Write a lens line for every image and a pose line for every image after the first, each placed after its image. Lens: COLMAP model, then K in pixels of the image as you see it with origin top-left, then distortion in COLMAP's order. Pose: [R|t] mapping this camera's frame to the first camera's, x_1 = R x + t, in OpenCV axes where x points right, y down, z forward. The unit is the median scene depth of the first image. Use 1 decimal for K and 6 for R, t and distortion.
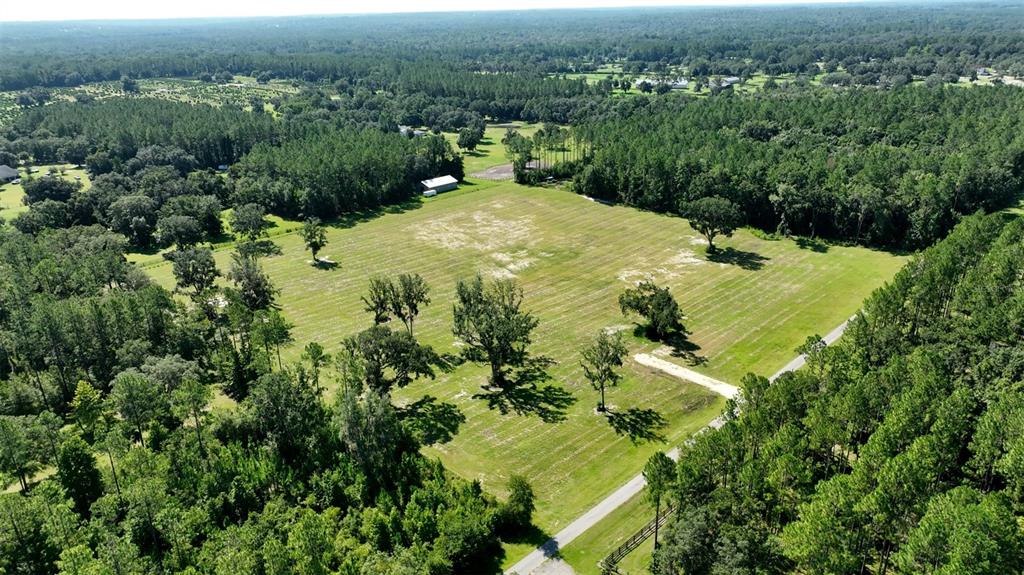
lens RADIAL K [[722.0, 0, 518.1], [0, 722.0, 289.3], [0, 0, 1]] dist [0.004873, 0.008766]
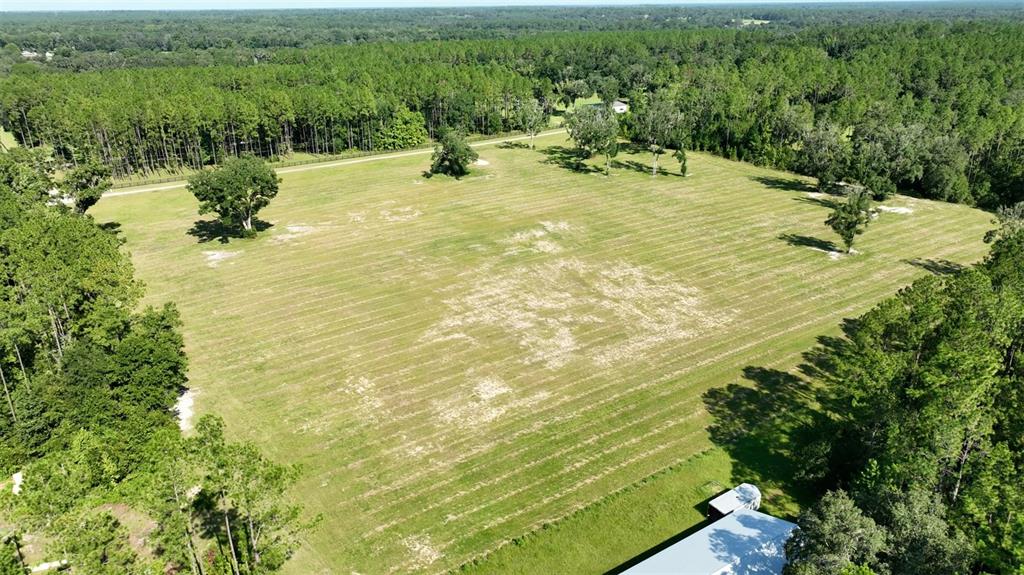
lens RADIAL K [[722.0, 0, 517.3], [0, 722.0, 291.3], [0, 0, 1]] dist [0.004873, 0.008766]
pose [[-0.978605, -0.048271, 0.200004, -0.125878], [0.101937, 0.730639, 0.675112, -0.450299], [-0.178719, 0.681056, -0.710086, 1.467489]]
